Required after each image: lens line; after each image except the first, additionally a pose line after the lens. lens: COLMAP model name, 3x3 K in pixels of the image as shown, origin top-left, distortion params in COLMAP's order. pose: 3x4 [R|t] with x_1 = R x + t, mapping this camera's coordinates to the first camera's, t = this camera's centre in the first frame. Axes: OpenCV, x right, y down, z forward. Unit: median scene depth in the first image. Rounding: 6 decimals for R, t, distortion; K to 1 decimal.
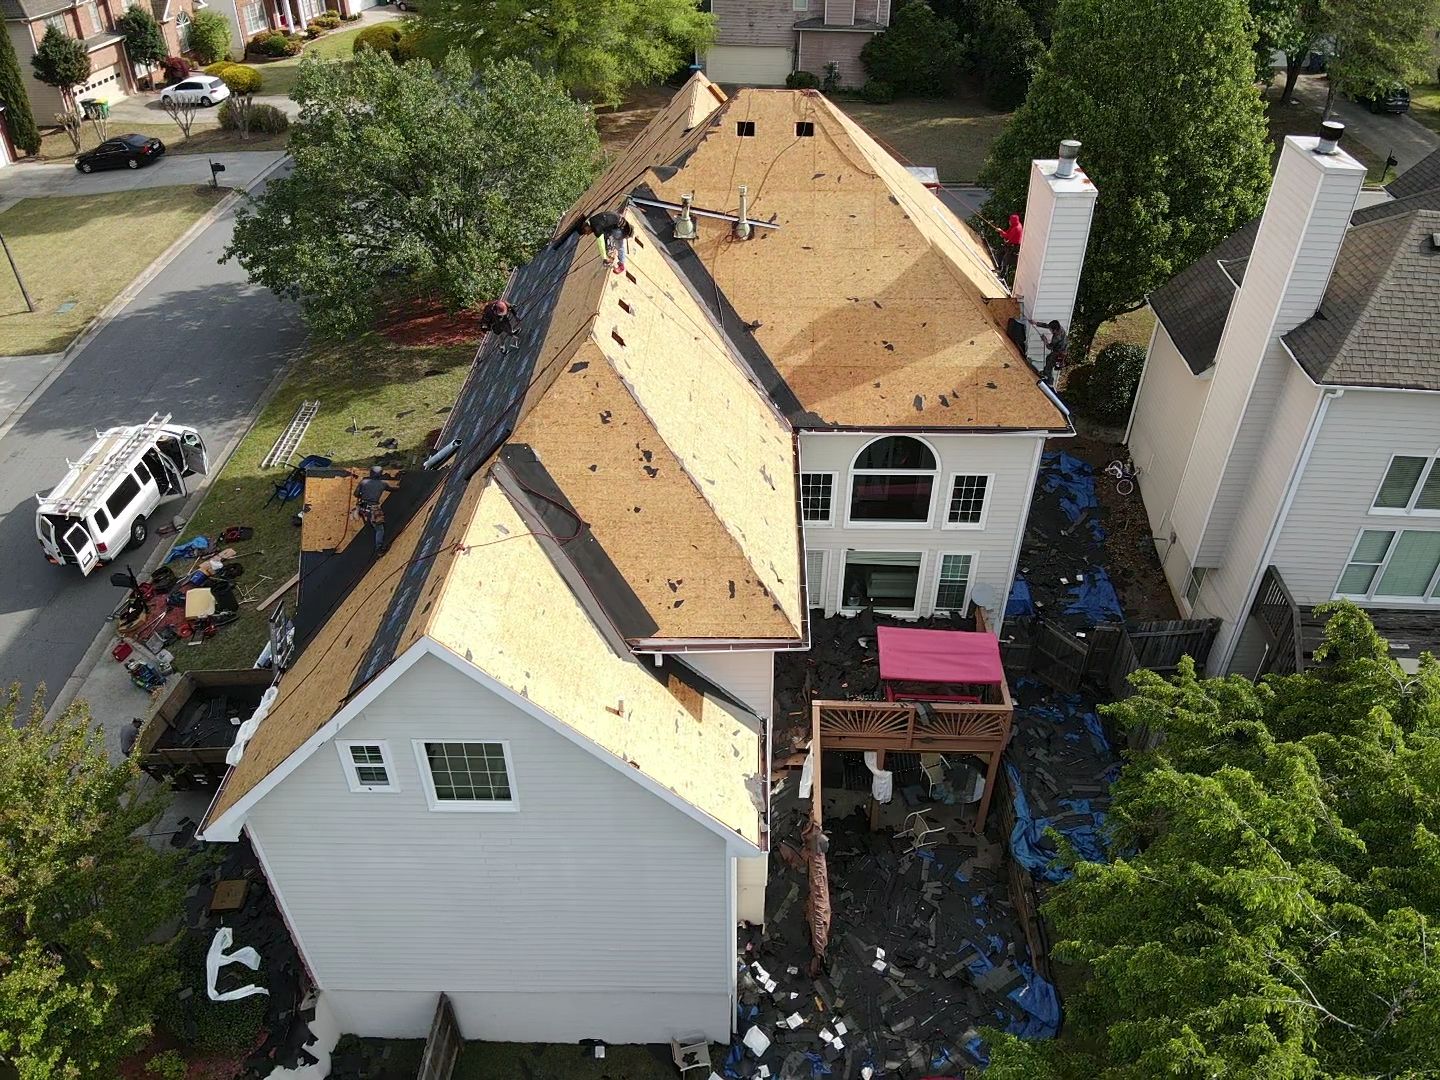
lens RADIAL K [[1048.3, 0, 725.5], [0, 1048.3, 527.9], [0, 0, 1]] dist [0.097542, -0.199486]
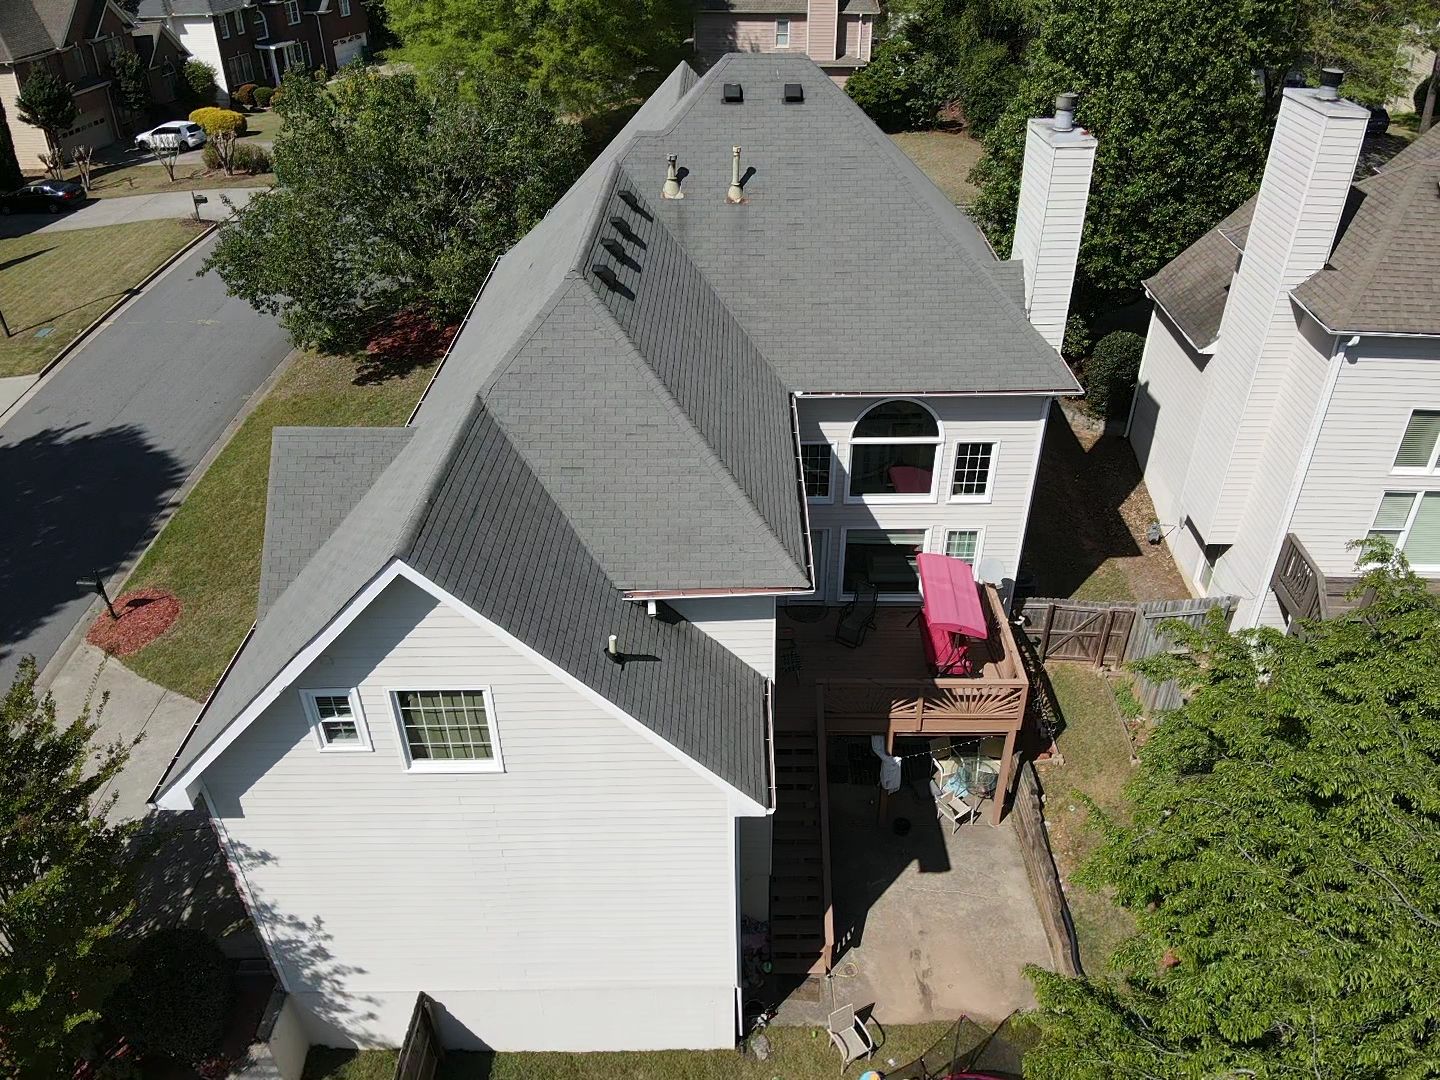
lens RADIAL K [[1043.0, 0, 728.6], [0, 1043.0, 540.8], [0, 0, 1]] dist [0.107989, -0.209837]
pose [[0.999795, -0.016450, 0.011780, -0.004021], [0.017088, 0.998268, -0.056293, 0.088477], [-0.010833, 0.056483, 0.998345, 0.052724]]
